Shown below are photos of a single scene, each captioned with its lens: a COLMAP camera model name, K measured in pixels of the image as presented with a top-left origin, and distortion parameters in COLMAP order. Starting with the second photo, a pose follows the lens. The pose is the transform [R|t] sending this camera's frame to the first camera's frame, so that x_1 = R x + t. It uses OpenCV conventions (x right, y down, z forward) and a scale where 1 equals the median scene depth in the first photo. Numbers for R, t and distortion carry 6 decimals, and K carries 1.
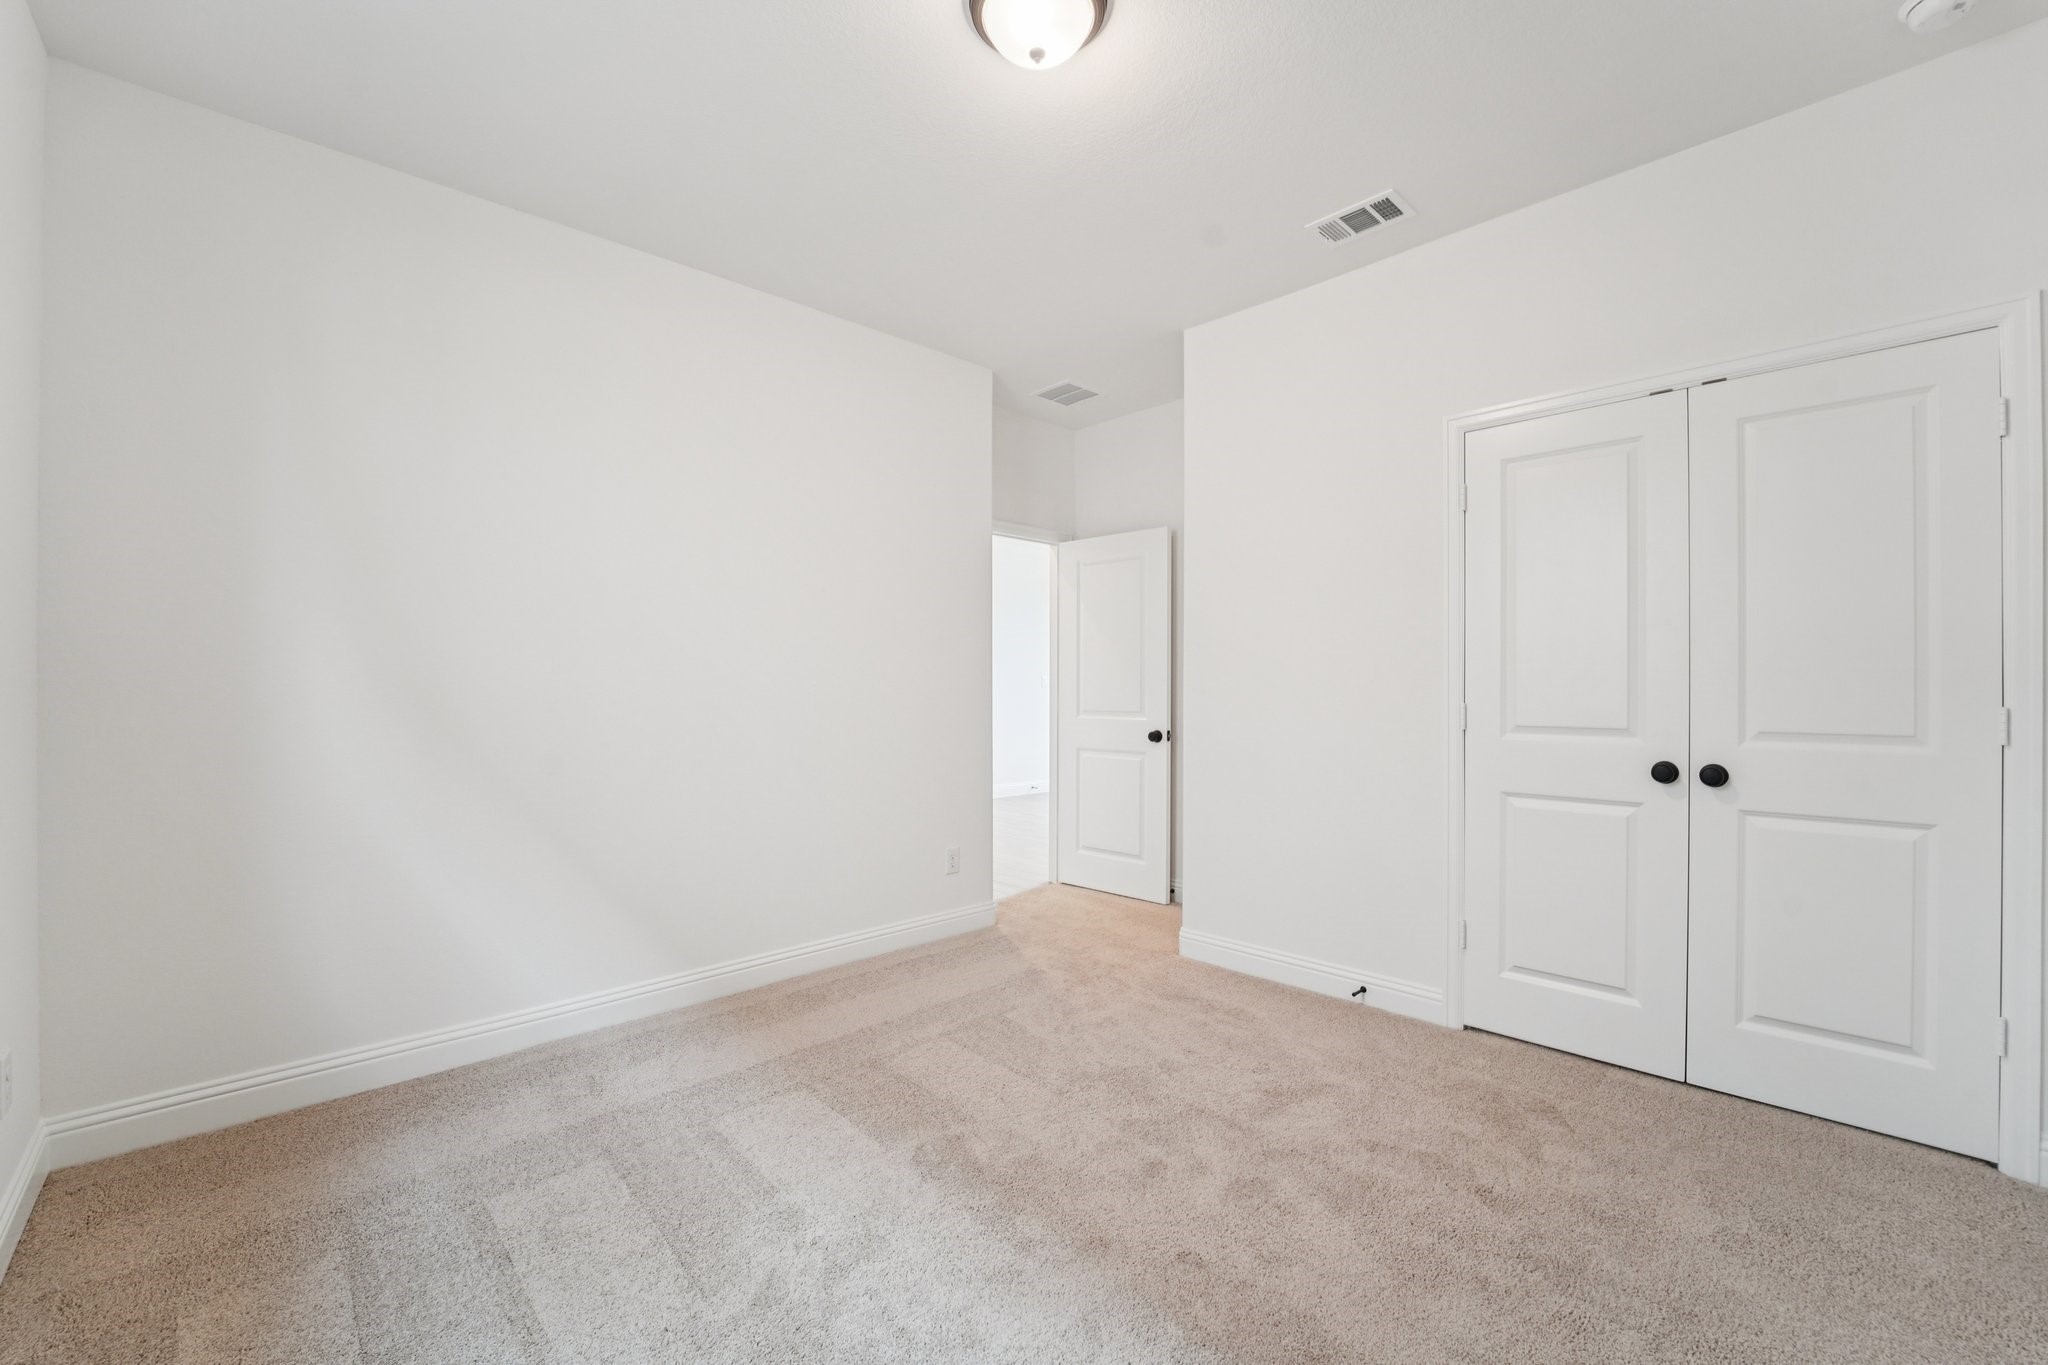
lens RADIAL K [[837.5, 0, 1020.6], [0, 837.5, 685.4], [0, 0, 1]] dist [-0.021715, -0.000737]
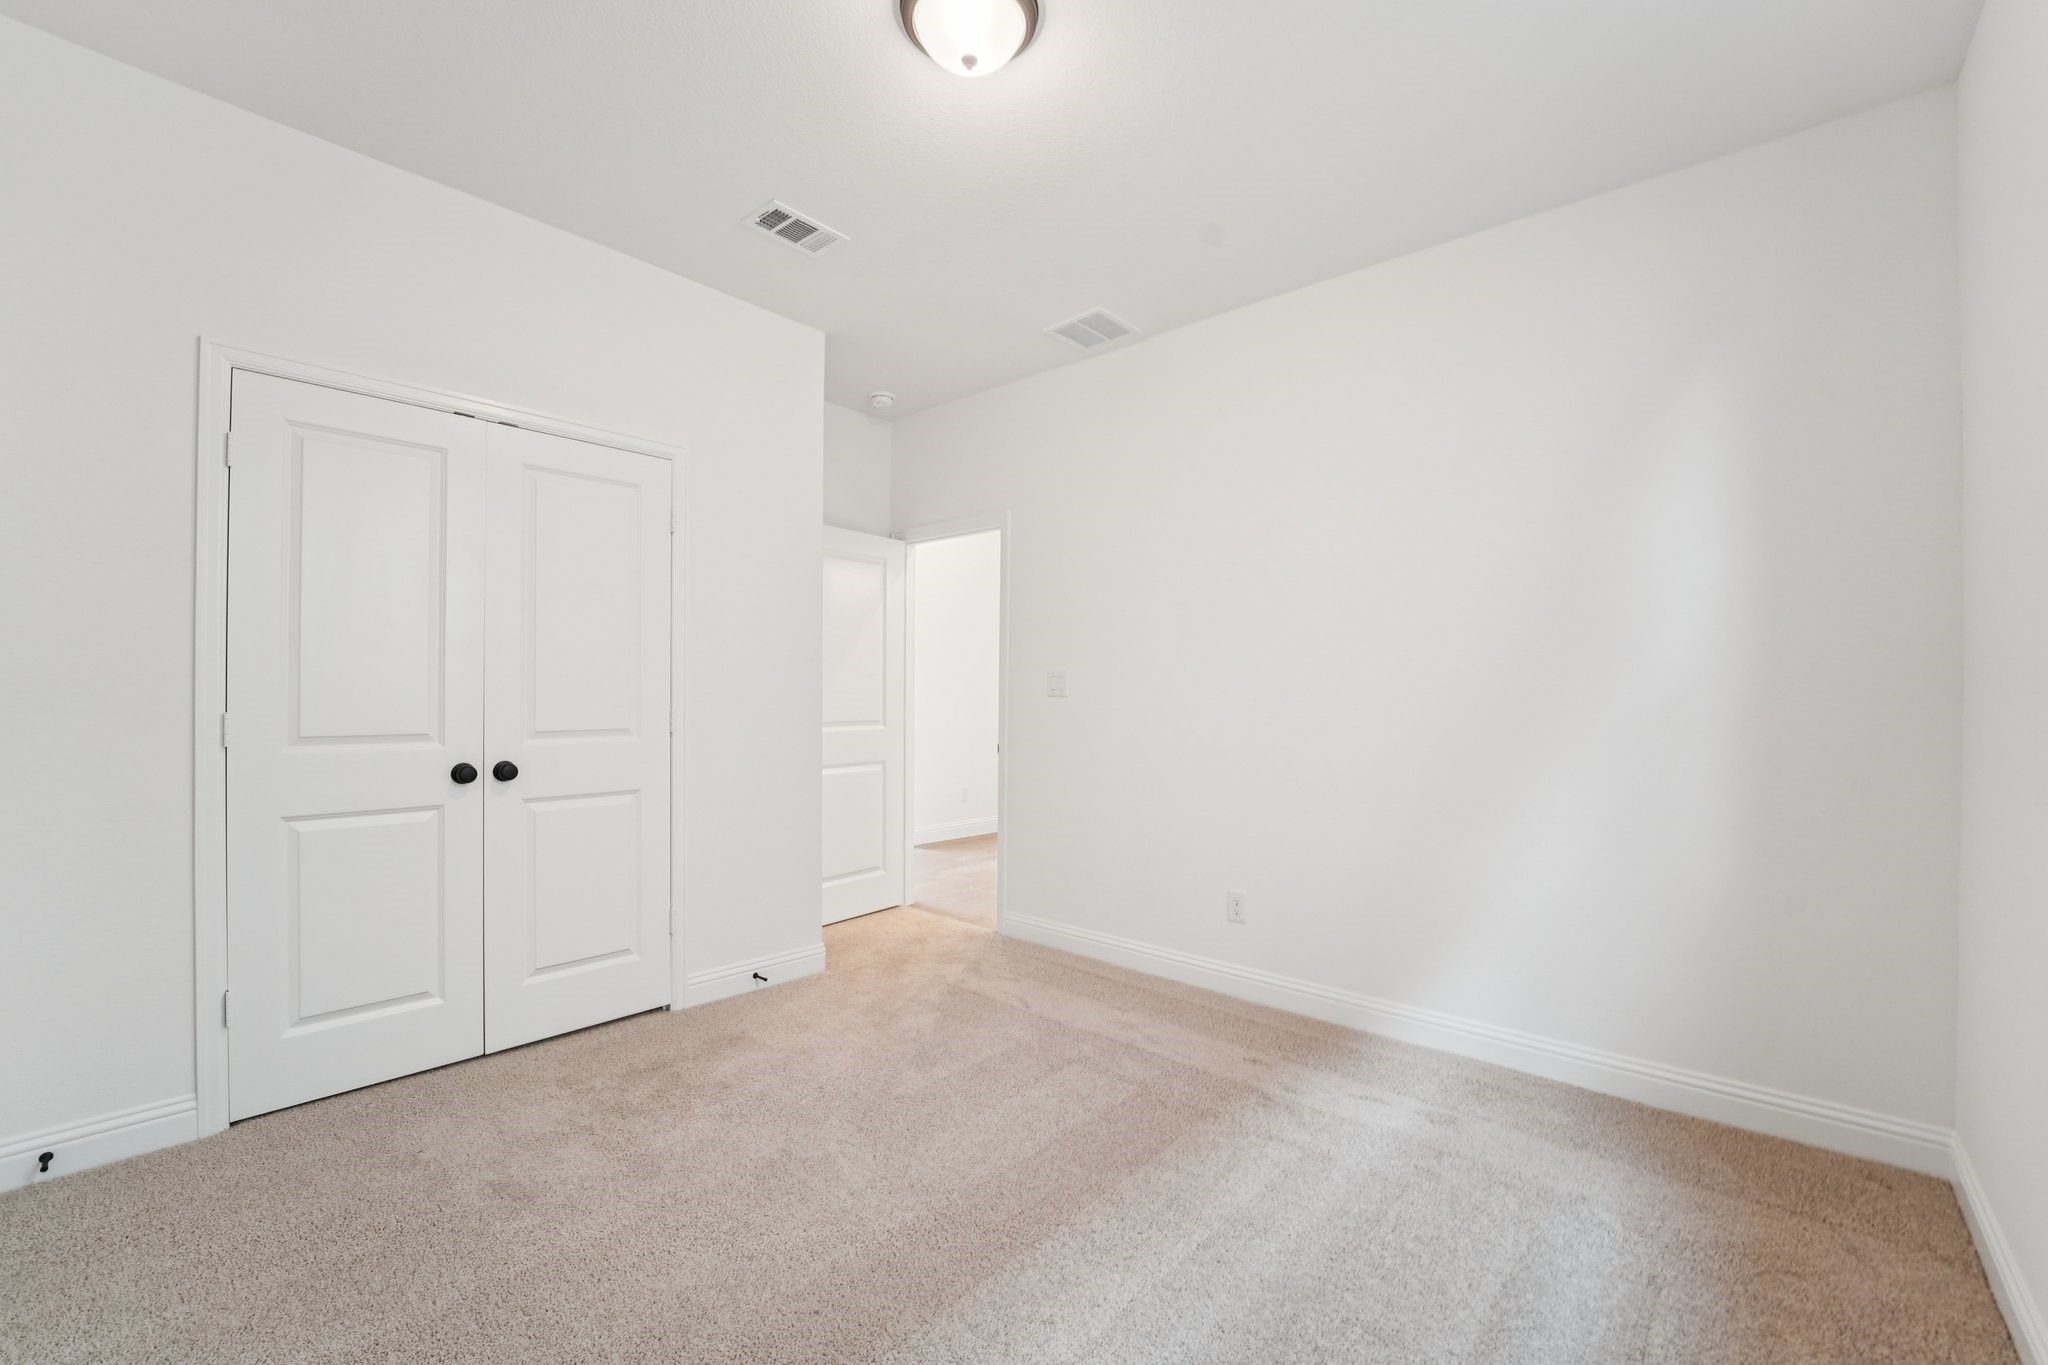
lens RADIAL K [[837.5, 0, 1020.6], [0, 837.5, 685.4], [0, 0, 1]] dist [-0.021715, -0.000737]
pose [[-0.066686, 0.012529, 0.997695, -0.346250], [-0.005624, 0.999901, -0.012933, 0.001457], [-0.997758, -0.006474, -0.066609, 0.365198]]
